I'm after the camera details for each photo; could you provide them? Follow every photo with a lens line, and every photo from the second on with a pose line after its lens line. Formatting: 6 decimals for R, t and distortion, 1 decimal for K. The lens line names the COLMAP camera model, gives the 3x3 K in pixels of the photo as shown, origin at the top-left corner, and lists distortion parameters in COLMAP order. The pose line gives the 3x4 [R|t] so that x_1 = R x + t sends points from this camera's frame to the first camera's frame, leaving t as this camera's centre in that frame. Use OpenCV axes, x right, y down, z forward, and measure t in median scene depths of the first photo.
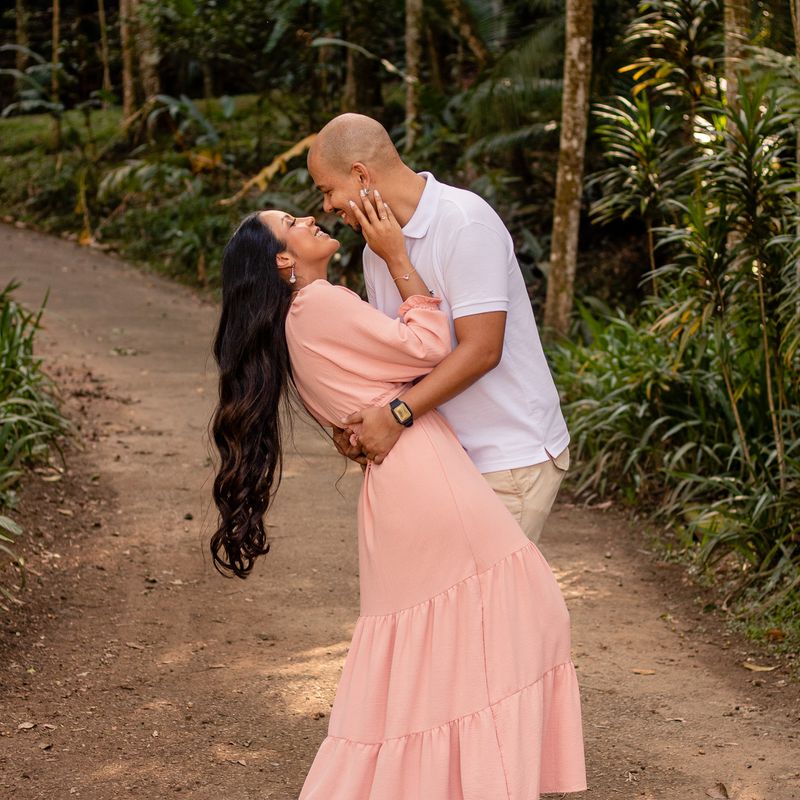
lens RADIAL K [[2720.5, 0, 400.0], [0, 2720.5, 400.0], [0, 0, 1]] dist [-0.133068, 0.459580]
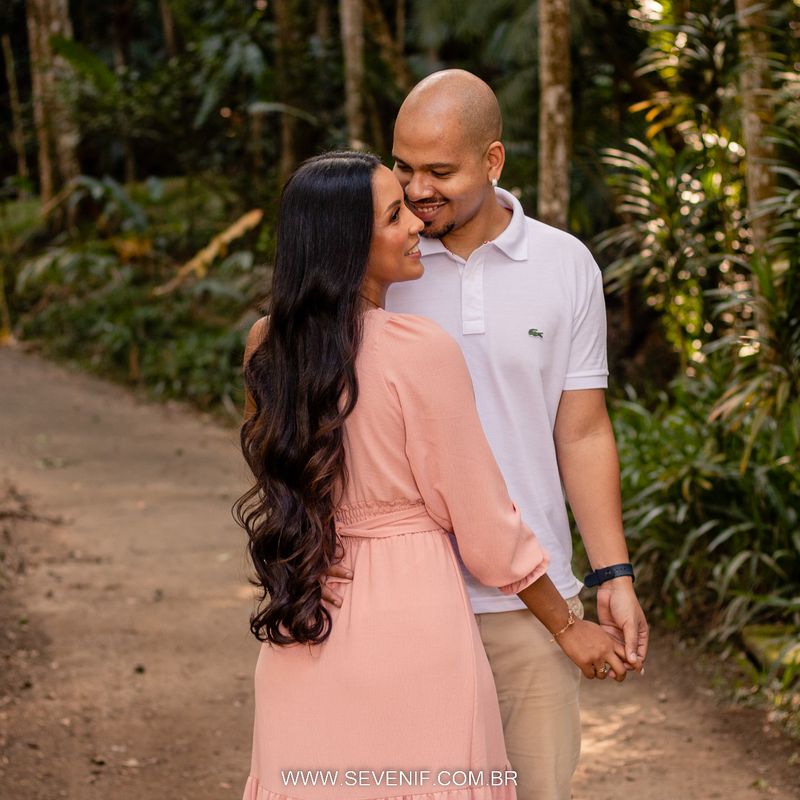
lens RADIAL K [[2567.3, 0, 400.0], [0, 2567.3, 400.0], [0, 0, 1]] dist [-0.147736, 0.943242]
pose [[0.998619, -0.039313, 0.034844, -0.018777], [0.040405, 0.998696, -0.031205, -0.008339], [-0.033571, 0.032570, 0.998905, 0.183391]]
